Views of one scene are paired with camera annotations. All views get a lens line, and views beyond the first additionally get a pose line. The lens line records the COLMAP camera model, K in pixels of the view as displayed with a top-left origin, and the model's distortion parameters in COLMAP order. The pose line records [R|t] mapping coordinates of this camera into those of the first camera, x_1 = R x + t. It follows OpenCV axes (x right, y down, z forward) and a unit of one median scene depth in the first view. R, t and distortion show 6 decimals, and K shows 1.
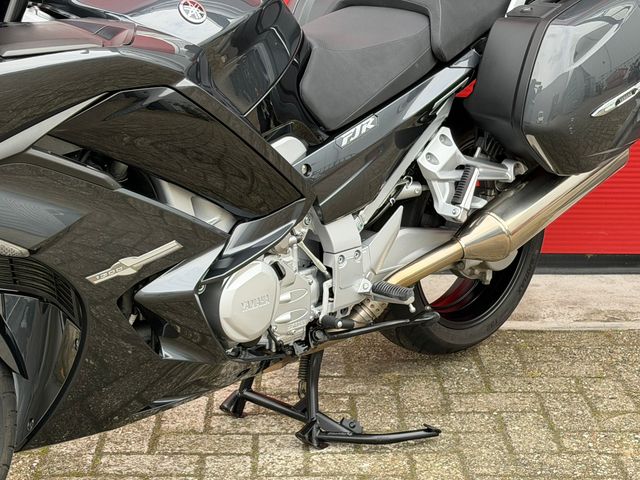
lens RADIAL K [[1411.8, 0, 334.8], [0, 1411.8, 254.9], [0, 0, 1]] dist [0.142479, 0.000000]
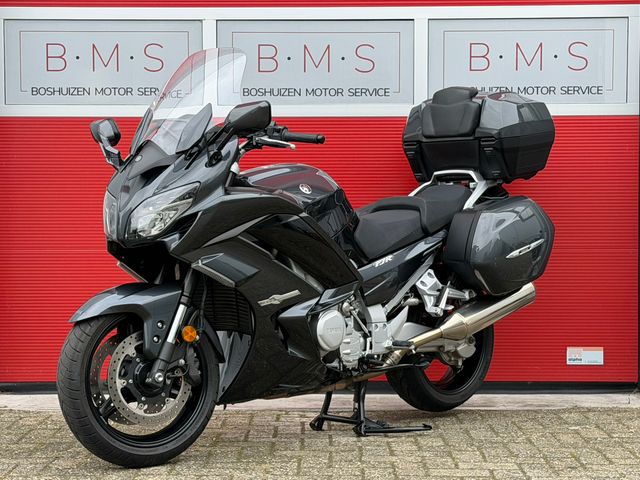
lens RADIAL K [[1411.8, 0, 318.4], [0, 1411.8, 245.6], [0, 0, 1]] dist [0.142479, 0.000000]
pose [[0.999484, -0.011561, -0.029984, -0.014498], [0.003033, 0.962813, -0.270153, 0.406777], [0.031992, 0.269923, 0.962350, -0.859548]]
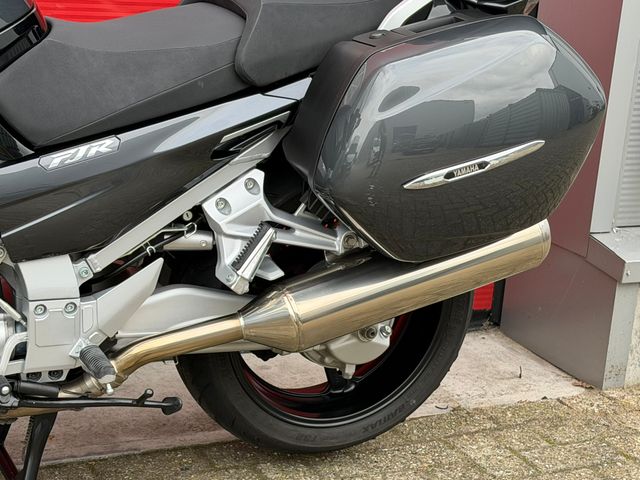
lens RADIAL K [[1411.8, 0, 329.2], [0, 1411.8, 256.4], [0, 0, 1]] dist [0.142479, 0.000000]
pose [[0.926936, 0.186590, -0.325535, 0.398552], [-0.187996, 0.981787, 0.027436, -0.076621], [0.324725, 0.035768, 0.945132, 0.296206]]
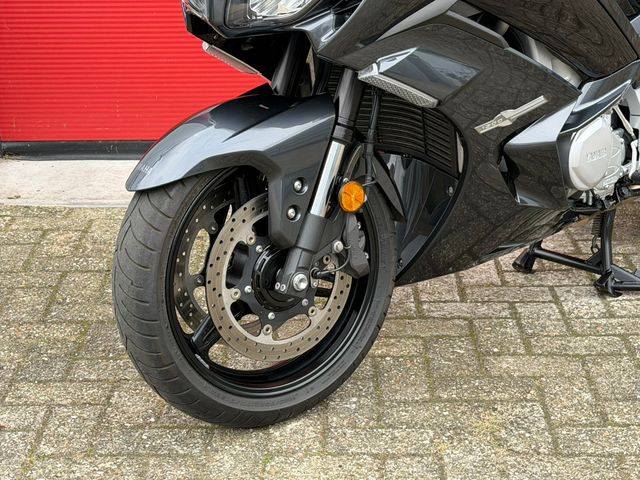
lens RADIAL K [[1411.8, 0, 321.7], [0, 1411.8, 259.0], [0, 0, 1]] dist [0.142479, 0.000000]
pose [[0.999093, -0.014072, -0.040188, -0.201666], [0.016077, 0.998619, 0.050010, 0.049809], [0.039428, -0.050611, 0.997940, -0.120539]]
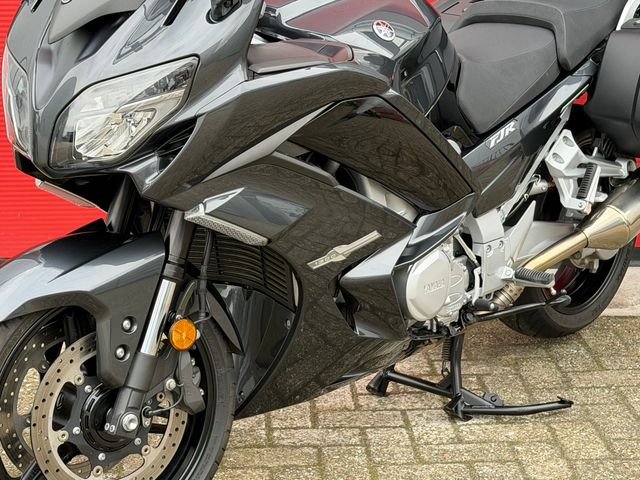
lens RADIAL K [[1411.8, 0, 321.3], [0, 1411.8, 253.0], [0, 0, 1]] dist [0.142479, 0.000000]
pose [[0.999510, -0.022869, 0.021394, -0.149382], [0.023182, 0.999626, -0.014493, 0.019302], [-0.021055, 0.014982, 0.999666, -0.116219]]
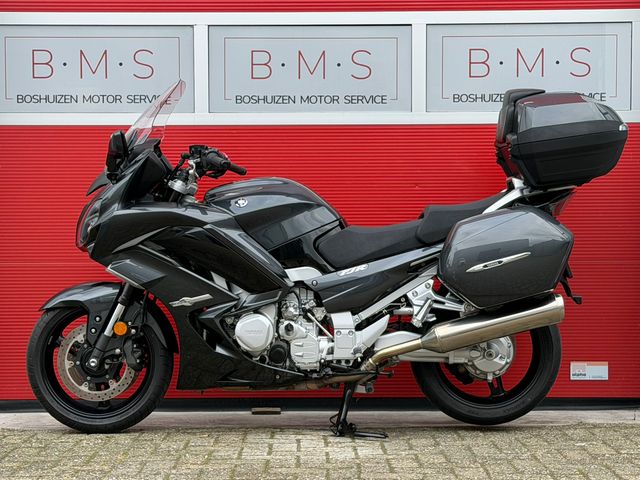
lens RADIAL K [[1411.8, 0, 326.4], [0, 1411.8, 240.6], [0, 0, 1]] dist [0.142479, 0.000000]
pose [[0.672039, 0.014515, -0.740374, 1.438863], [-0.203242, 0.965029, -0.165565, 0.206874], [0.712079, 0.261741, 0.651487, -0.339064]]
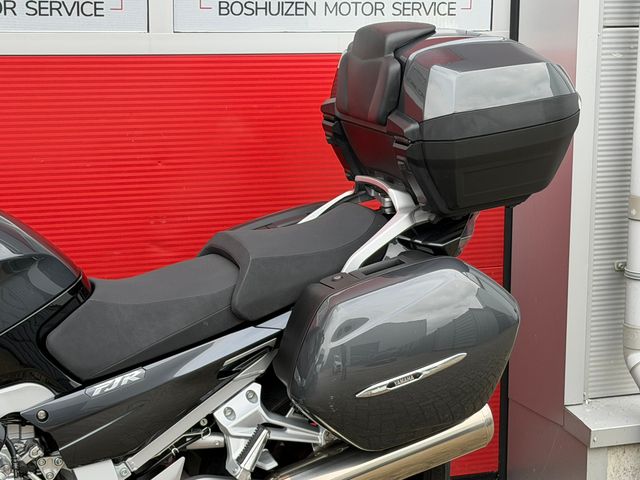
lens RADIAL K [[1411.8, 0, 333.2], [0, 1411.8, 254.0], [0, 0, 1]] dist [0.142479, 0.000000]
pose [[0.901269, 0.097764, -0.422085, 0.577488], [-0.133944, 0.989357, -0.056852, -0.139560], [0.412034, 0.107775, 0.904772, 0.104445]]
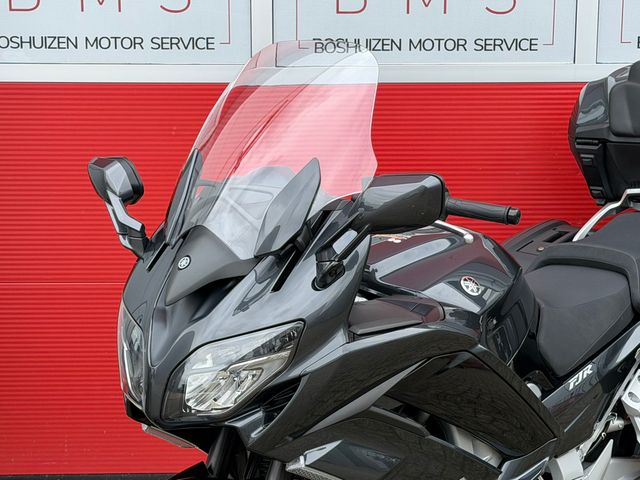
lens RADIAL K [[1411.8, 0, 322.2], [0, 1411.8, 250.3], [0, 0, 1]] dist [0.142479, 0.000000]
pose [[0.999889, -0.009837, -0.011225, -0.178218], [0.008156, 0.989965, -0.141075, -0.026322], [0.012500, 0.140968, 0.989935, -0.174871]]
